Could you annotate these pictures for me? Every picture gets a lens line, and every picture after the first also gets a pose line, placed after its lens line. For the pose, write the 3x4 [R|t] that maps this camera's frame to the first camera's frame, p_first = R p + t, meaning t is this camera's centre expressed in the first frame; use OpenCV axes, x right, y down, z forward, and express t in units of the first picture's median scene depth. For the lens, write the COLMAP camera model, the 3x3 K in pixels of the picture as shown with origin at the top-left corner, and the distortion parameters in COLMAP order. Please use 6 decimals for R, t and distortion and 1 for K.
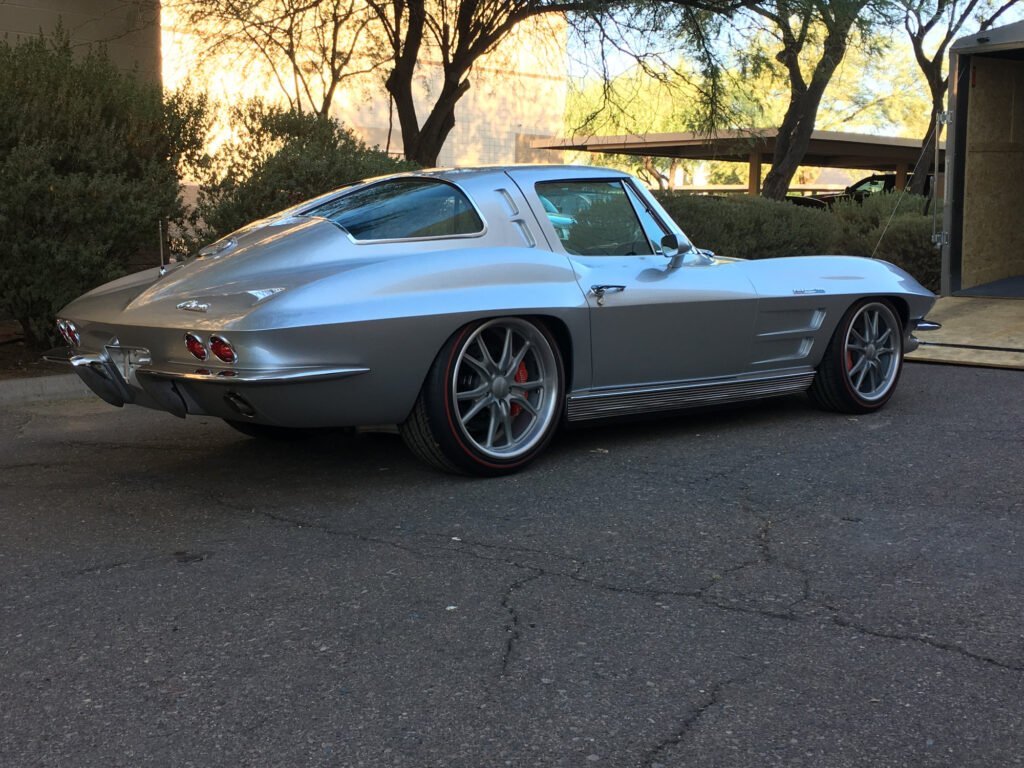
lens RADIAL K [[1215.1, 0, 512.0], [0, 1215.1, 384.0], [0, 0, 1]] dist [0.067299, -0.037084]
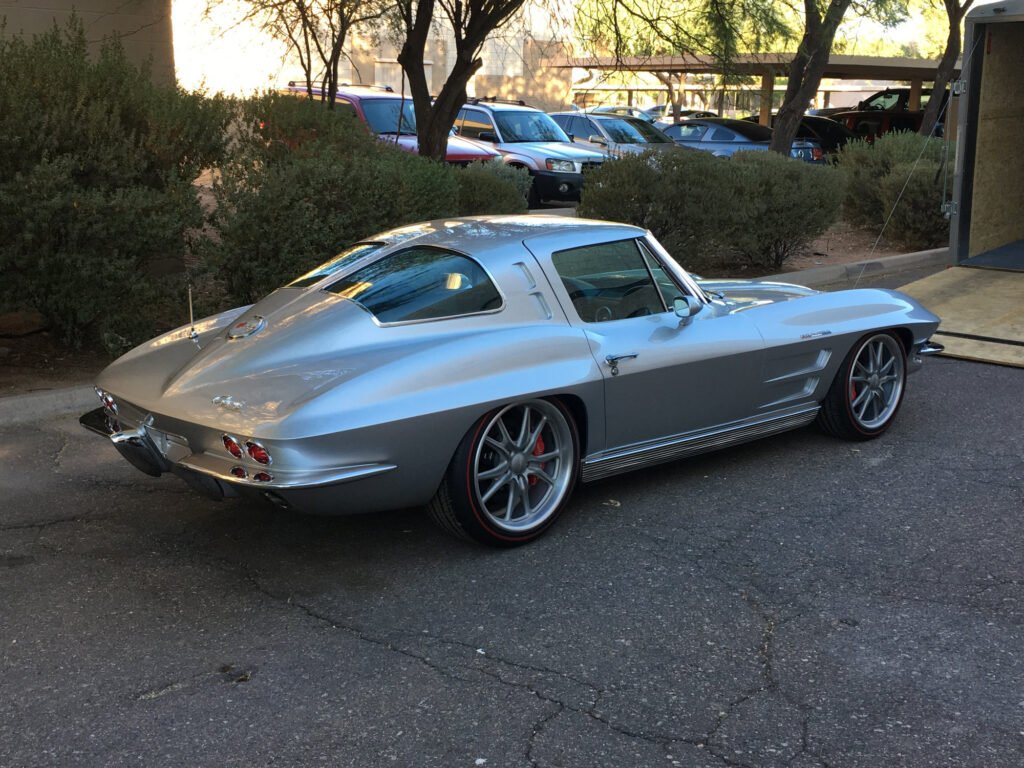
lens RADIAL K [[1215.1, 0, 512.0], [0, 1215.1, 384.0], [0, 0, 1]] dist [0.067299, -0.037084]
pose [[0.999986, 0.001823, -0.004941, -0.008070], [-0.001367, 0.995870, 0.090782, -0.125594], [0.005086, -0.090774, 0.995859, -0.032253]]
